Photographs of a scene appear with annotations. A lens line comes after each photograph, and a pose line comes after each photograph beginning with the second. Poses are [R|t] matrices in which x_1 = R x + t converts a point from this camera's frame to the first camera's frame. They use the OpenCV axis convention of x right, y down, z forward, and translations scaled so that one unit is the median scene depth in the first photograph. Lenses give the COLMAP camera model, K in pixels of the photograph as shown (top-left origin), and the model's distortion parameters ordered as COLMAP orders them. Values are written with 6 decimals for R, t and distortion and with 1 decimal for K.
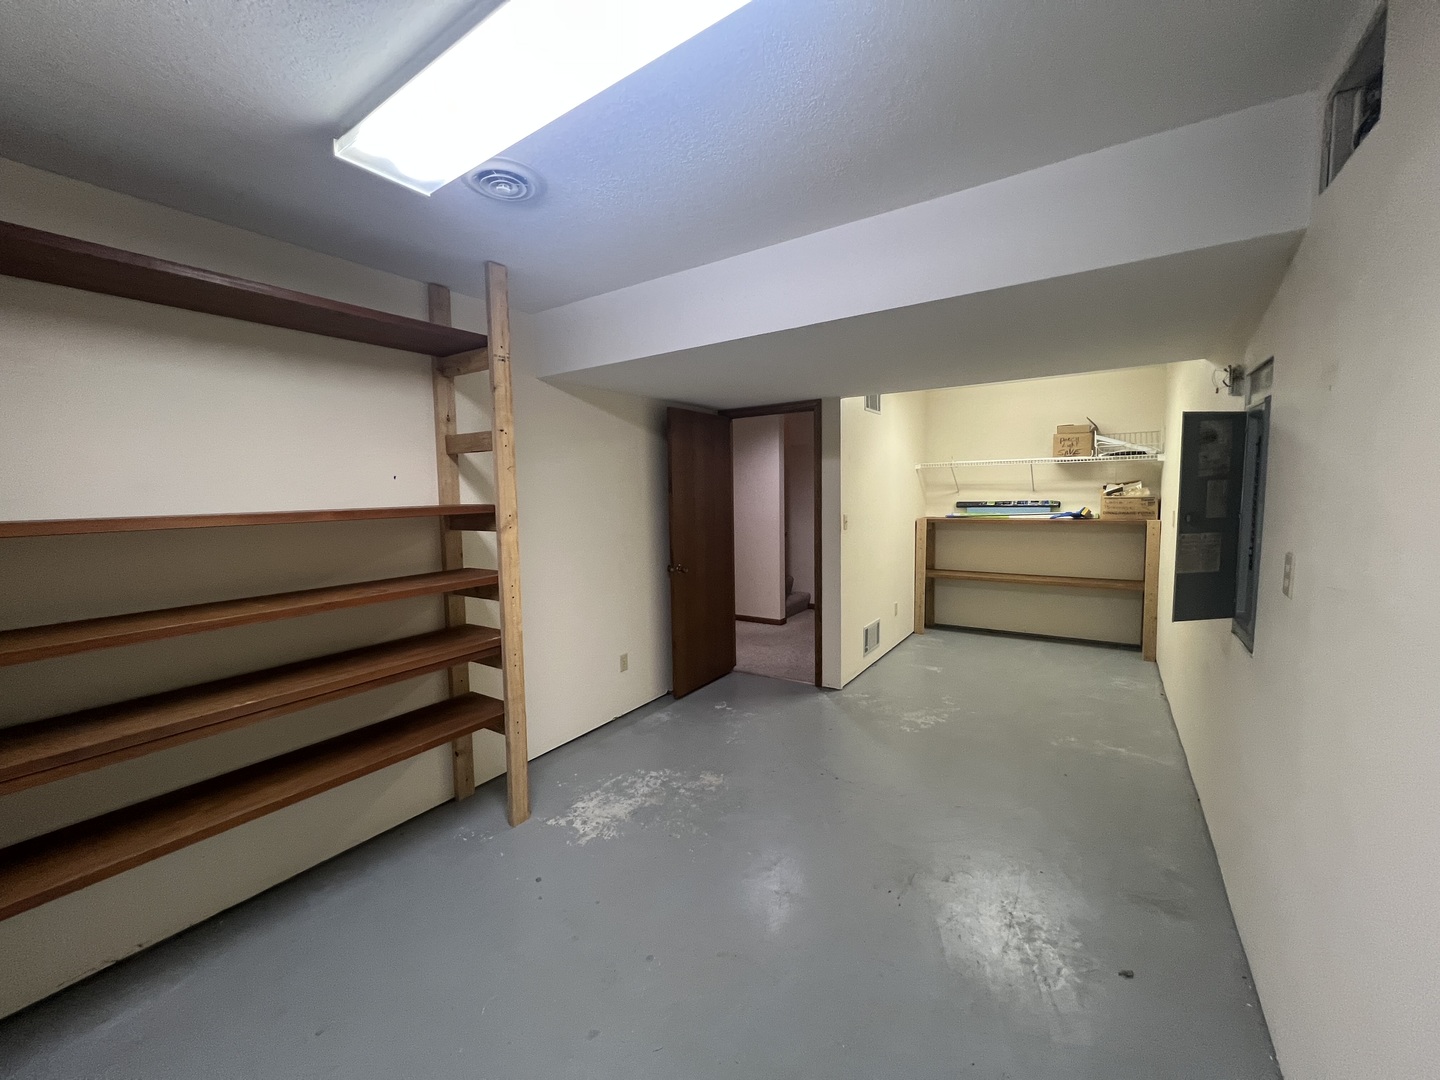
lens RADIAL K [[575.0, 0, 726.6], [0, 575.0, 542.7], [0, 0, 1]] dist [-0.001231, -0.000164]
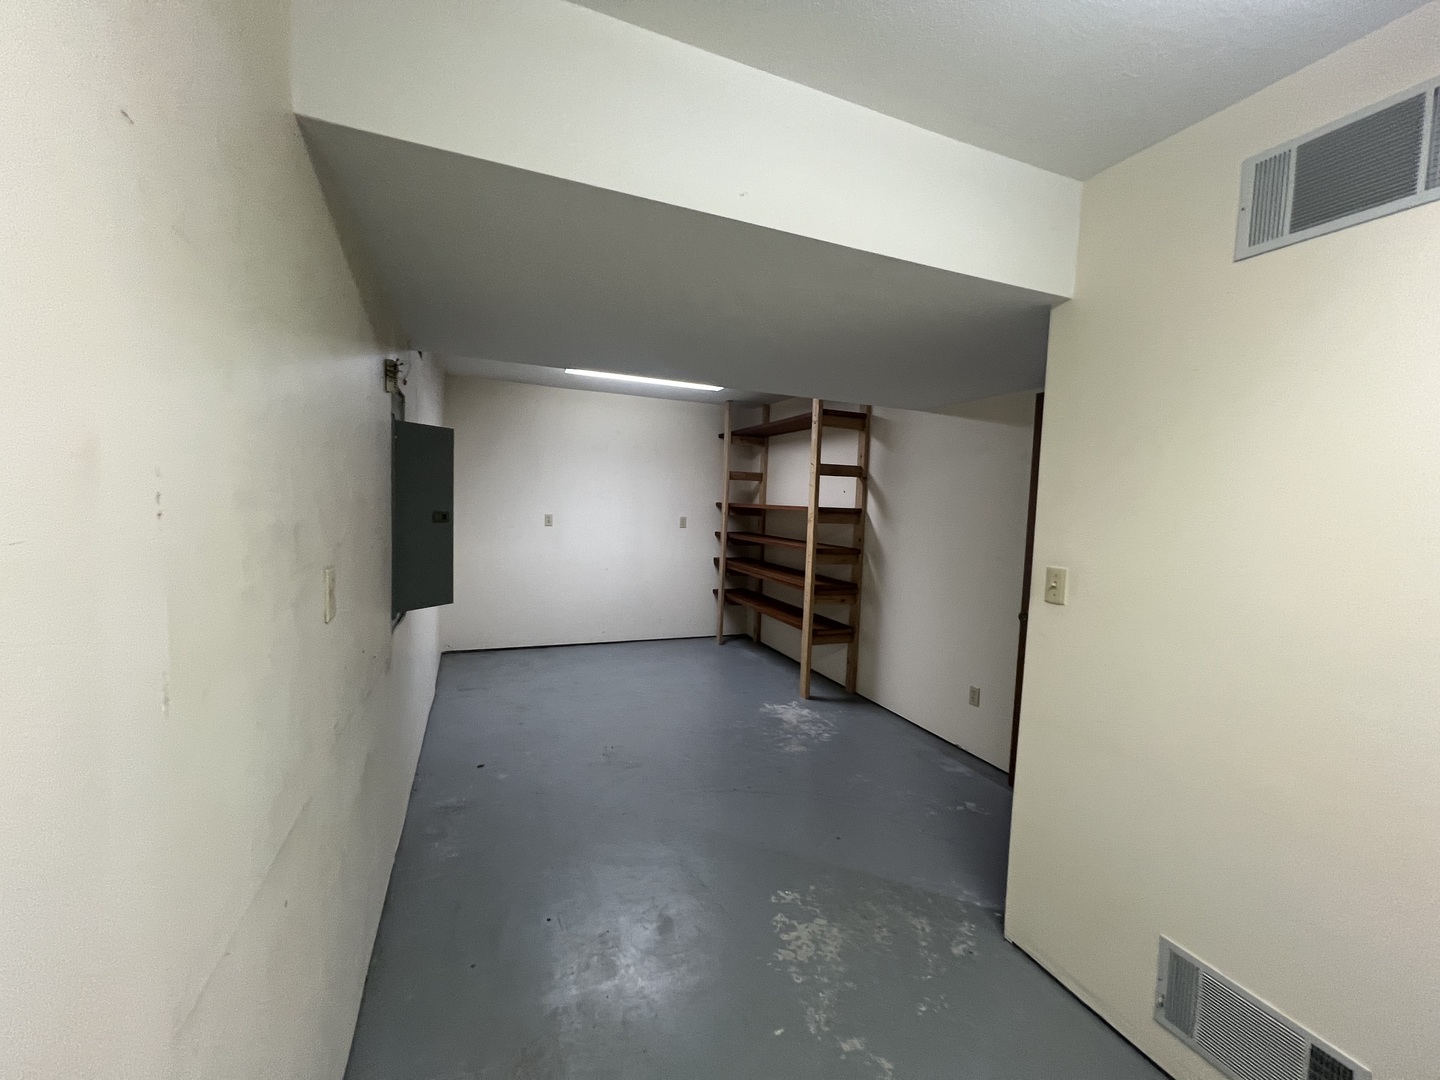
lens RADIAL K [[575.0, 0, 715.0], [0, 575.0, 535.7], [0, 0, 1]] dist [-0.001231, -0.000164]
pose [[-0.570720, 0.050383, -0.819598, 1.031309], [-0.100357, 0.986354, 0.130516, -0.154283], [0.814989, 0.156741, -0.557875, 1.497187]]
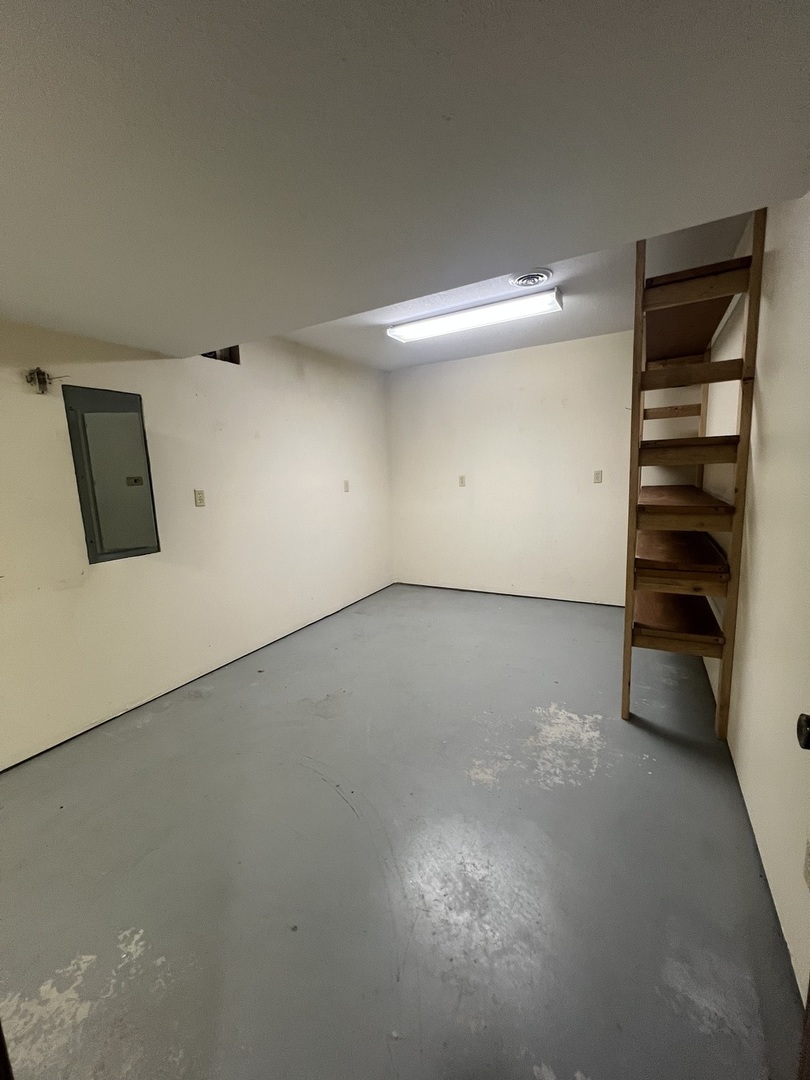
lens RADIAL K [[431.2, 0, 409.2], [0, 431.2, 534.3], [0, 0, 1]] dist [-0.001231, -0.000164]
pose [[-0.995543, 0.071493, -0.061501, 0.101108], [0.055150, 0.970364, 0.235269, -0.099470], [0.076499, 0.230829, -0.969983, 1.582453]]
